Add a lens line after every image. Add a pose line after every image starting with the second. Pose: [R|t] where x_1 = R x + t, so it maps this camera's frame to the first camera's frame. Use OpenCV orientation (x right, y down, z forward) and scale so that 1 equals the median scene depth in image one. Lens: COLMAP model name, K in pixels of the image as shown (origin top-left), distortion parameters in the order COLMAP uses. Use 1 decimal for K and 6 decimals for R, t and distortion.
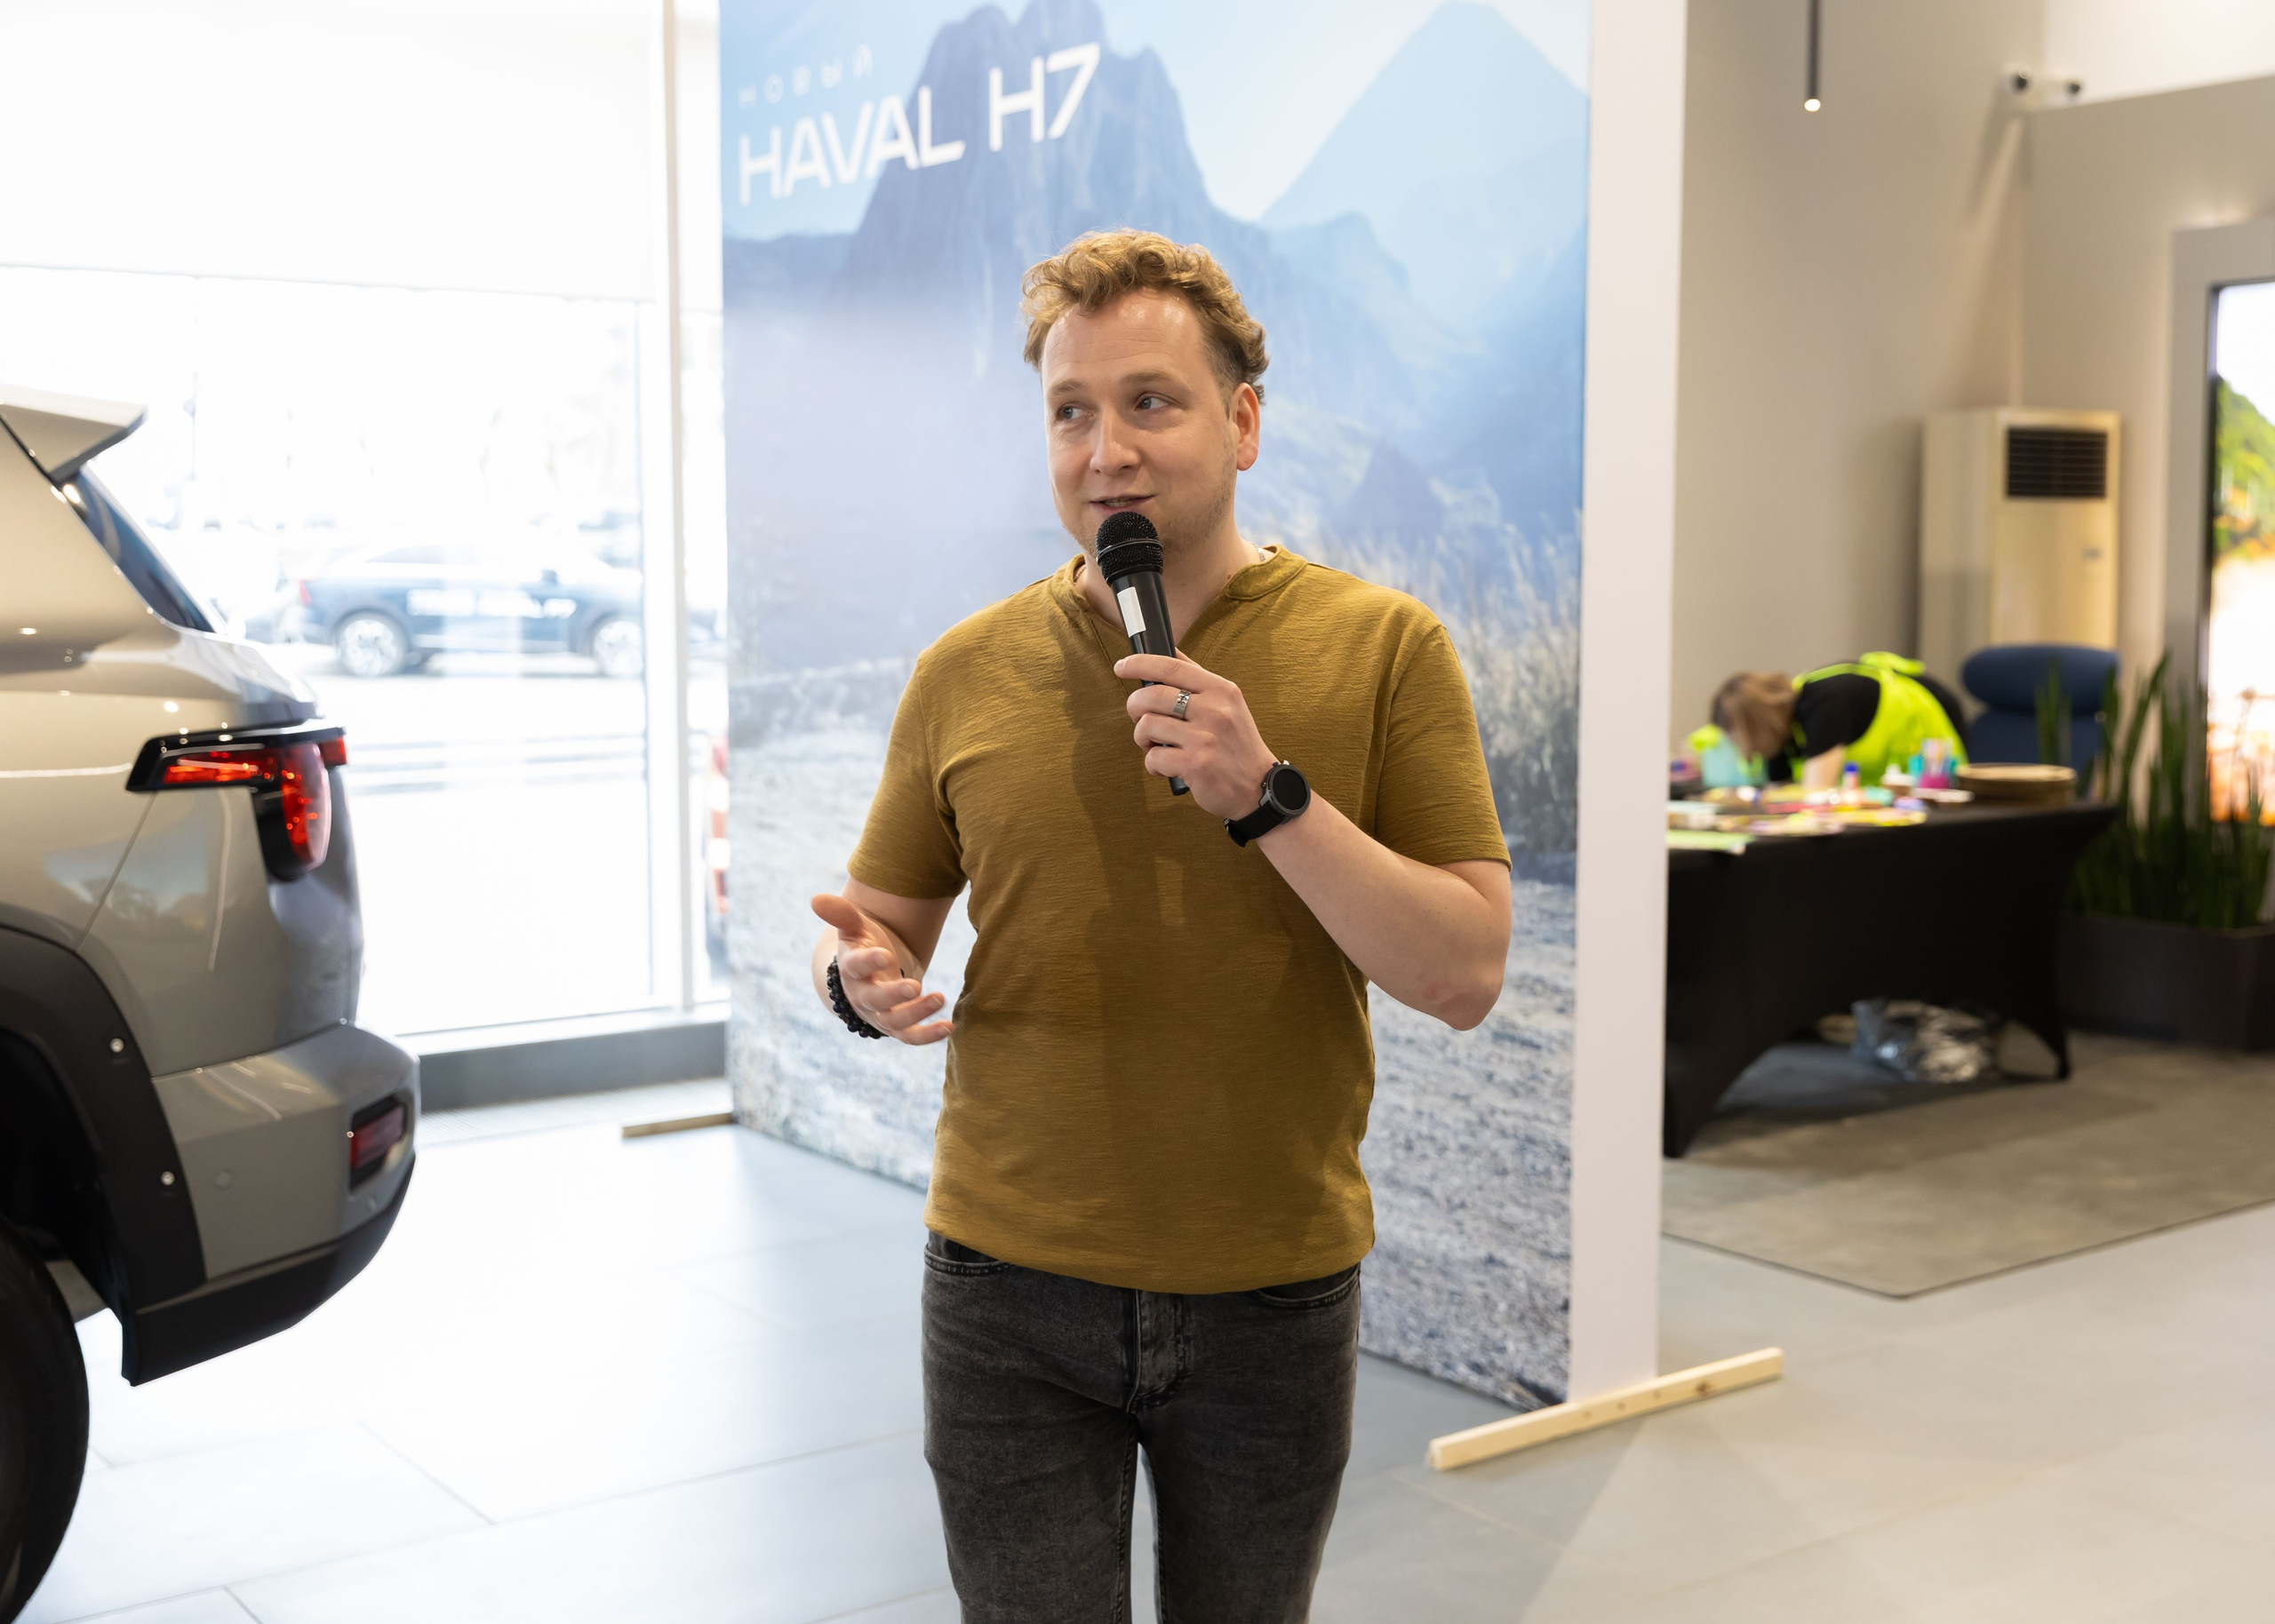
lens RADIAL K [[2727.6, 0, 1145.6], [0, 2727.6, 825.6], [0, 0, 1]] dist [-0.017366, 0.000000]
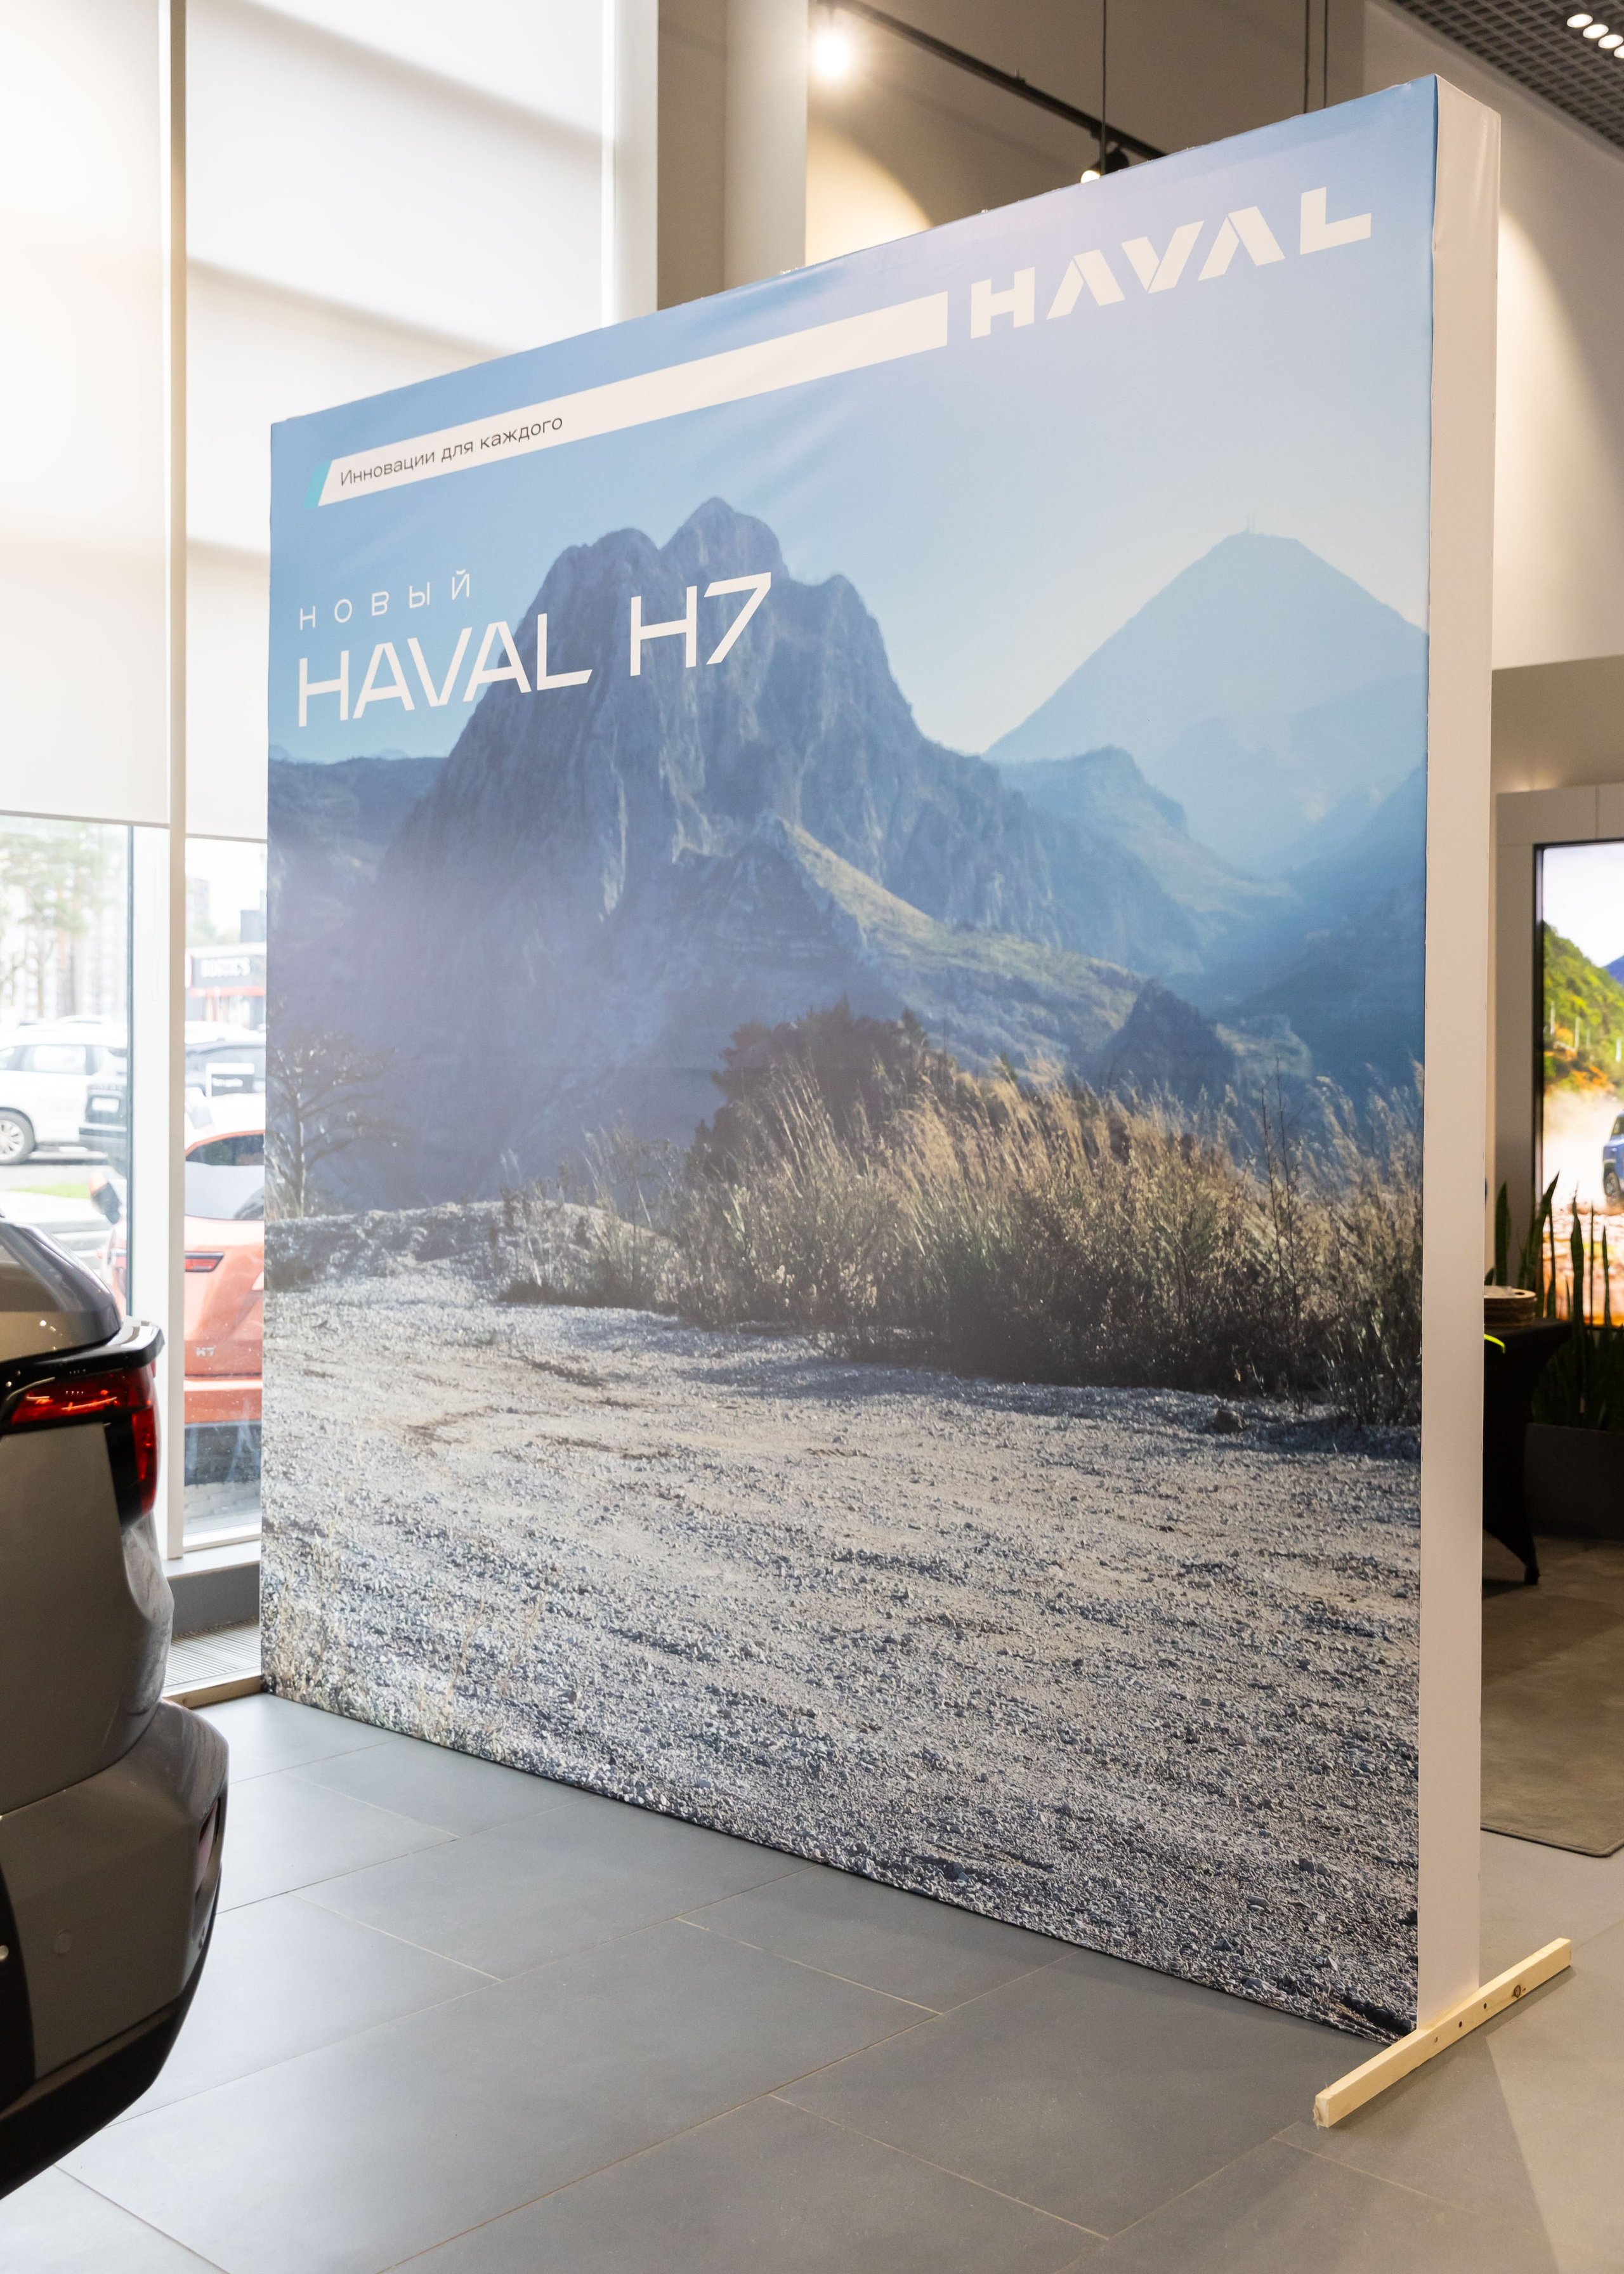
lens RADIAL K [[2374.7, 0, 759.8], [0, 2374.7, 1071.2], [0, 0, 1]] dist [-0.005059, 0.000000]
pose [[0.981847, 0.004098, 0.189632, -0.187991], [0.013944, 0.995502, -0.093711, -0.032513], [-0.189163, 0.094654, 0.977373, 0.200868]]
